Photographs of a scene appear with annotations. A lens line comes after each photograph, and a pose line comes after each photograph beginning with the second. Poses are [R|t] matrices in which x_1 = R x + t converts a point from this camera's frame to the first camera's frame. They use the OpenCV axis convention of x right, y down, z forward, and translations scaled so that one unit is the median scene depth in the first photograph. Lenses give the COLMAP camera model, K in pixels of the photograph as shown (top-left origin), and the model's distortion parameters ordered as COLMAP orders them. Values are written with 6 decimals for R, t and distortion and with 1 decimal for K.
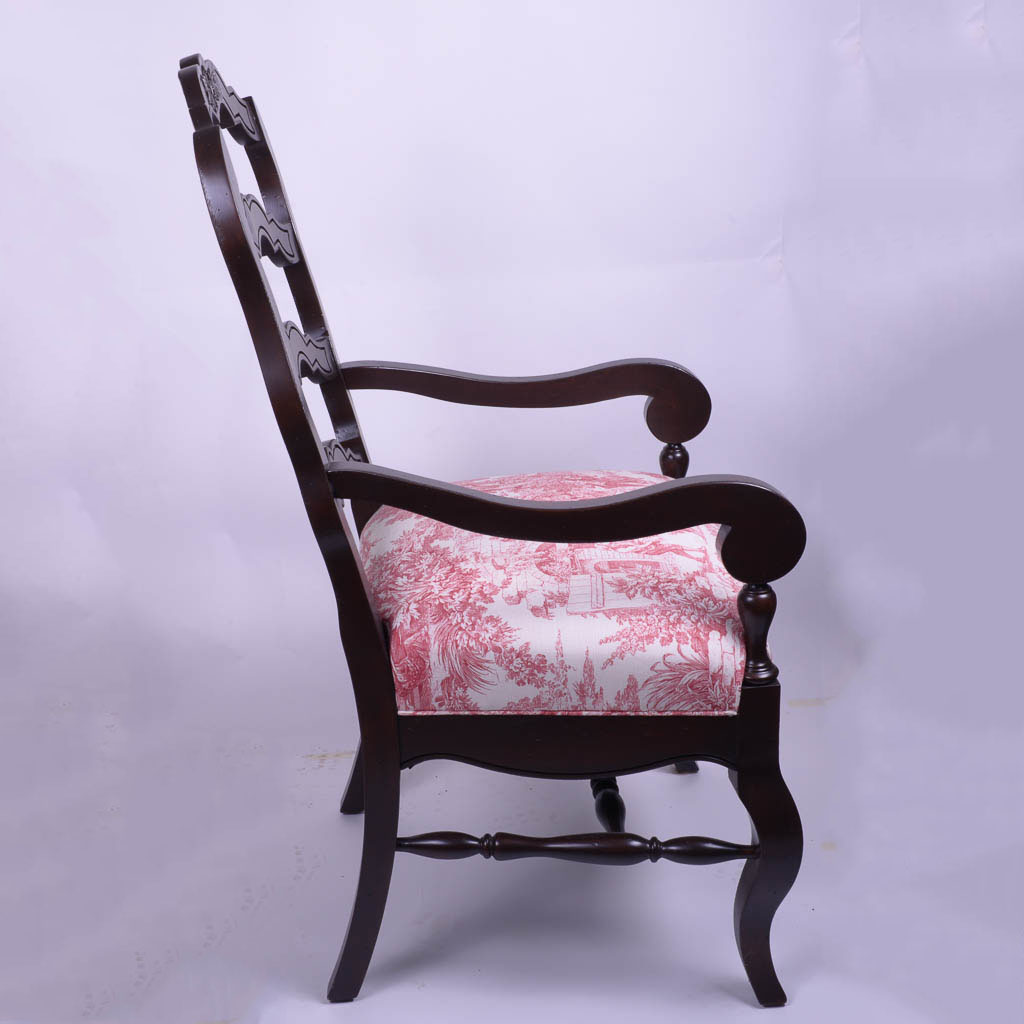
lens RADIAL K [[1967.4, 0, 504.8], [0, 1967.4, 507.6], [0, 0, 1]] dist [0.061844, 0.000000]
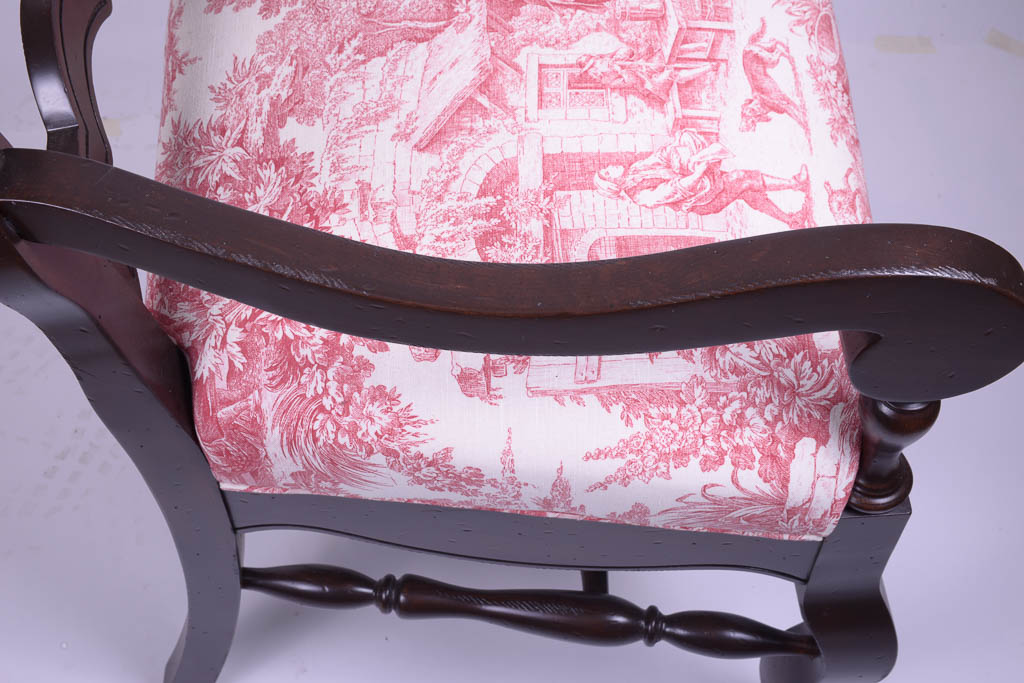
lens RADIAL K [[1575.0, 0, 511.5], [0, 1575.0, 347.4], [0, 0, 1]] dist [0.099287, 0.000000]
pose [[0.999072, 0.041044, 0.013093, 0.021565], [-0.039966, 0.769491, 0.637406, -0.218596], [0.016087, -0.637338, 0.770417, 0.684752]]
